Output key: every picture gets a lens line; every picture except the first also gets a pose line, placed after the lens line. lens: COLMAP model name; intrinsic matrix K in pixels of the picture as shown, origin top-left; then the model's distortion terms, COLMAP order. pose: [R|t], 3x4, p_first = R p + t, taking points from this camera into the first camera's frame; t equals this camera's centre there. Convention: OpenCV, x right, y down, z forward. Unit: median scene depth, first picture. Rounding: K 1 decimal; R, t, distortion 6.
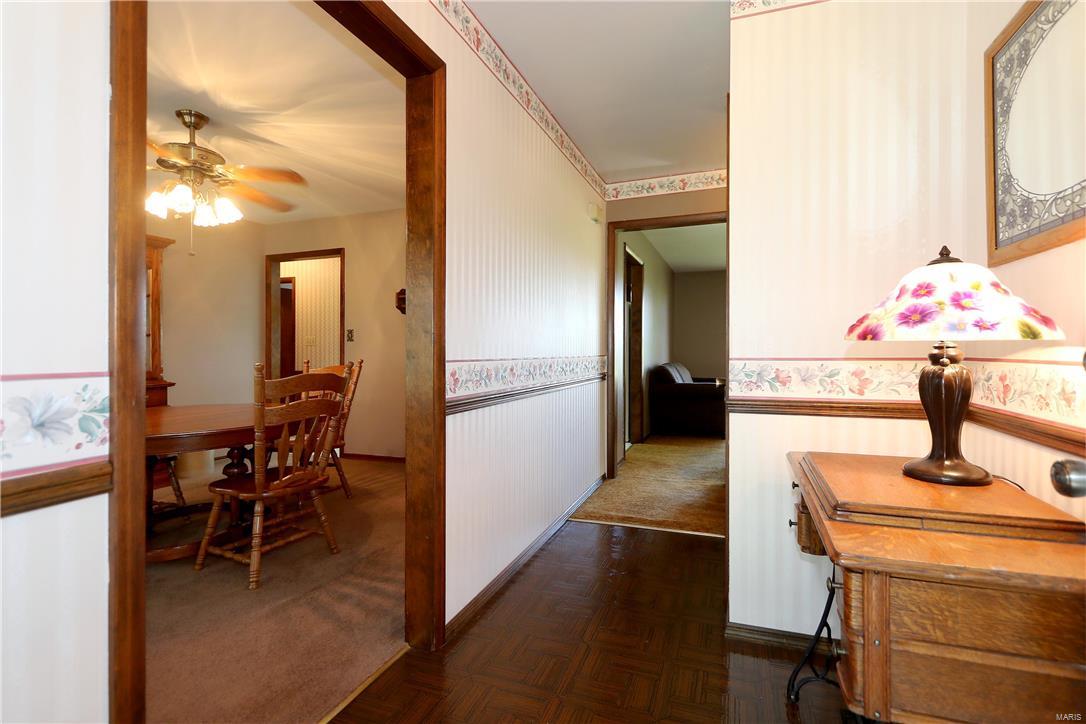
lens RADIAL K [[500.5, 0, 553.5], [0, 500.5, 350.8], [0, 0, 1]] dist [0.003223, -0.000376]
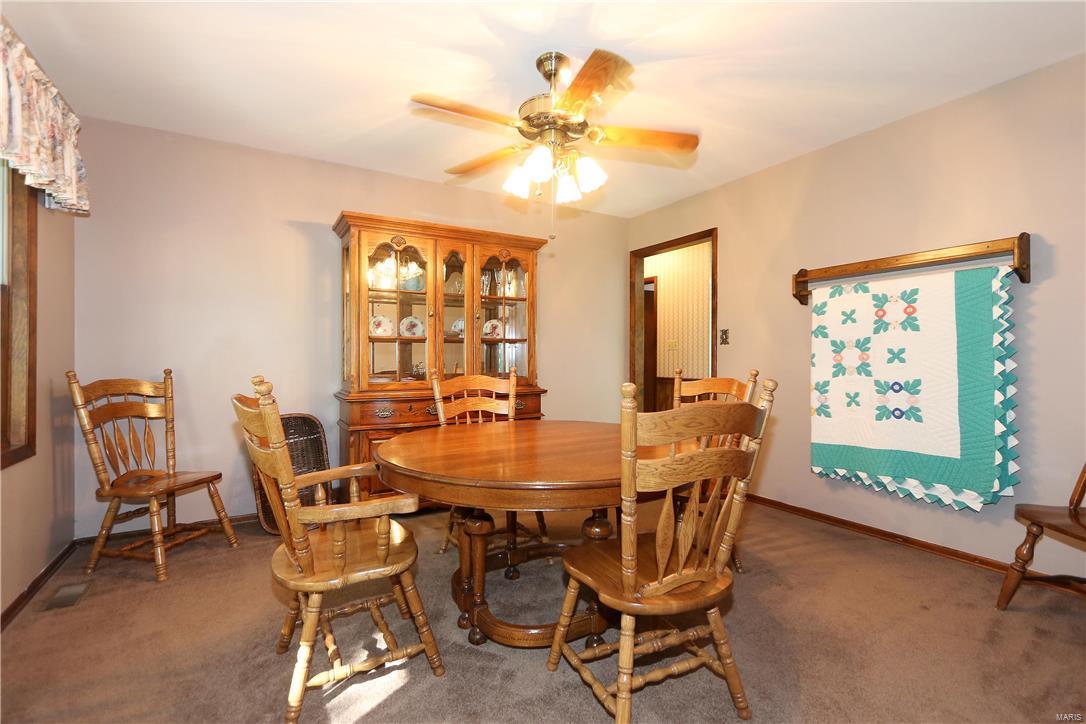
lens RADIAL K [[500.5, 0, 545.0], [0, 500.5, 358.1], [0, 0, 1]] dist [0.003223, -0.000376]
pose [[0.774903, 0.004443, -0.632065, -0.137109], [-0.000101, 0.999976, 0.006905, -0.003199], [0.632081, -0.005287, 0.774885, 0.226751]]
